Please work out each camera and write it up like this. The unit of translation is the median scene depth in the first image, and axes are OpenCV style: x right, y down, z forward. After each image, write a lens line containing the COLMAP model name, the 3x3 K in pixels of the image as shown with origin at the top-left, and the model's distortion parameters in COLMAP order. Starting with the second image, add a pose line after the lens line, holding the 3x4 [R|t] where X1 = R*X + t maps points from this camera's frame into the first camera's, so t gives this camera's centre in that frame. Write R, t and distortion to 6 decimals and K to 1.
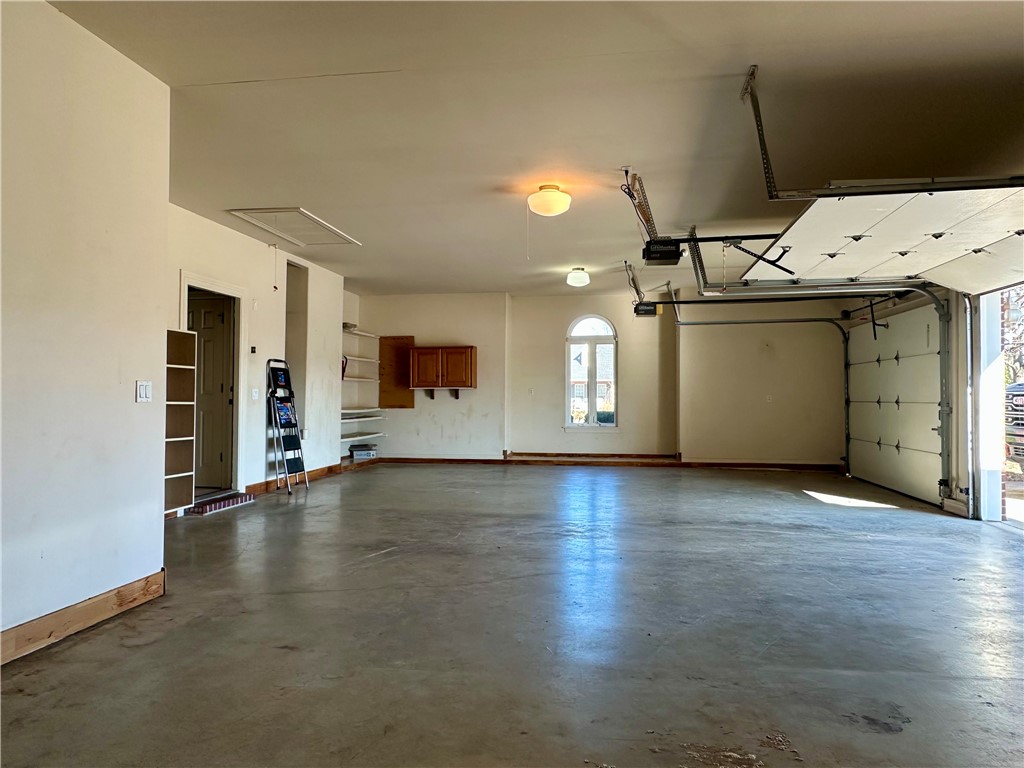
lens RADIAL K [[682.3, 0, 515.0], [0, 682.3, 382.4], [0, 0, 1]] dist [0.000374, 0.000108]
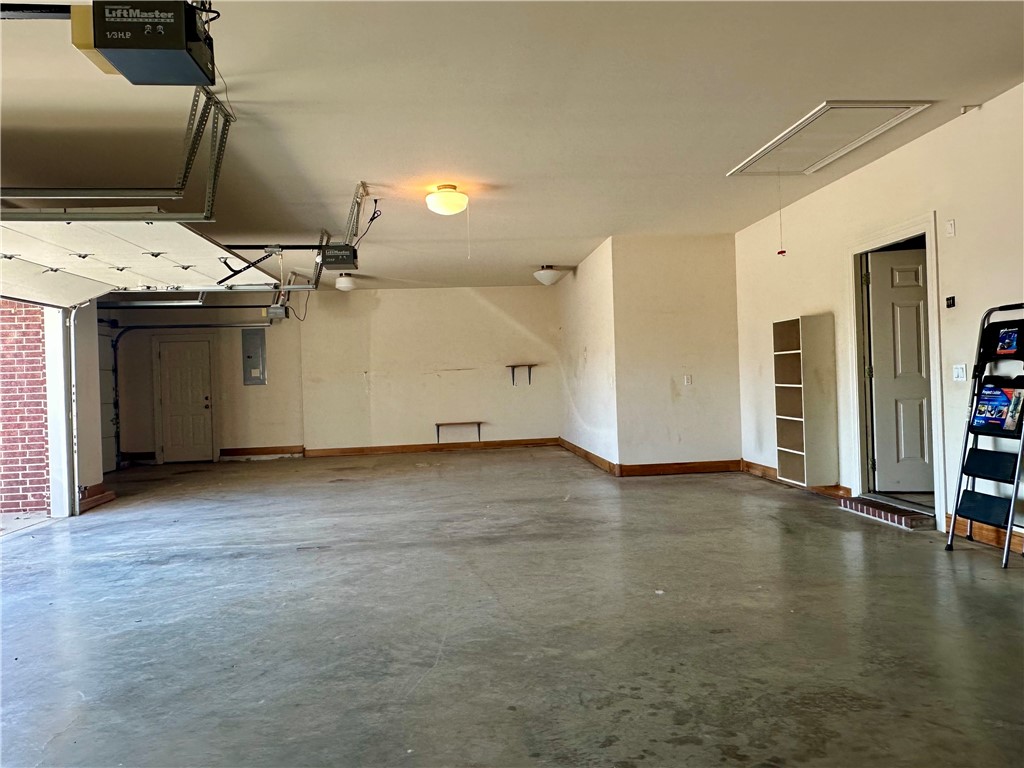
lens RADIAL K [[682.3, 0, 515.0], [0, 682.3, 382.4], [0, 0, 1]] dist [0.000374, 0.000108]
pose [[-0.966509, 0.028028, -0.255098, 0.188979], [0.034352, 0.999202, -0.020368, 0.028670], [0.254324, -0.028449, -0.966701, 1.717786]]
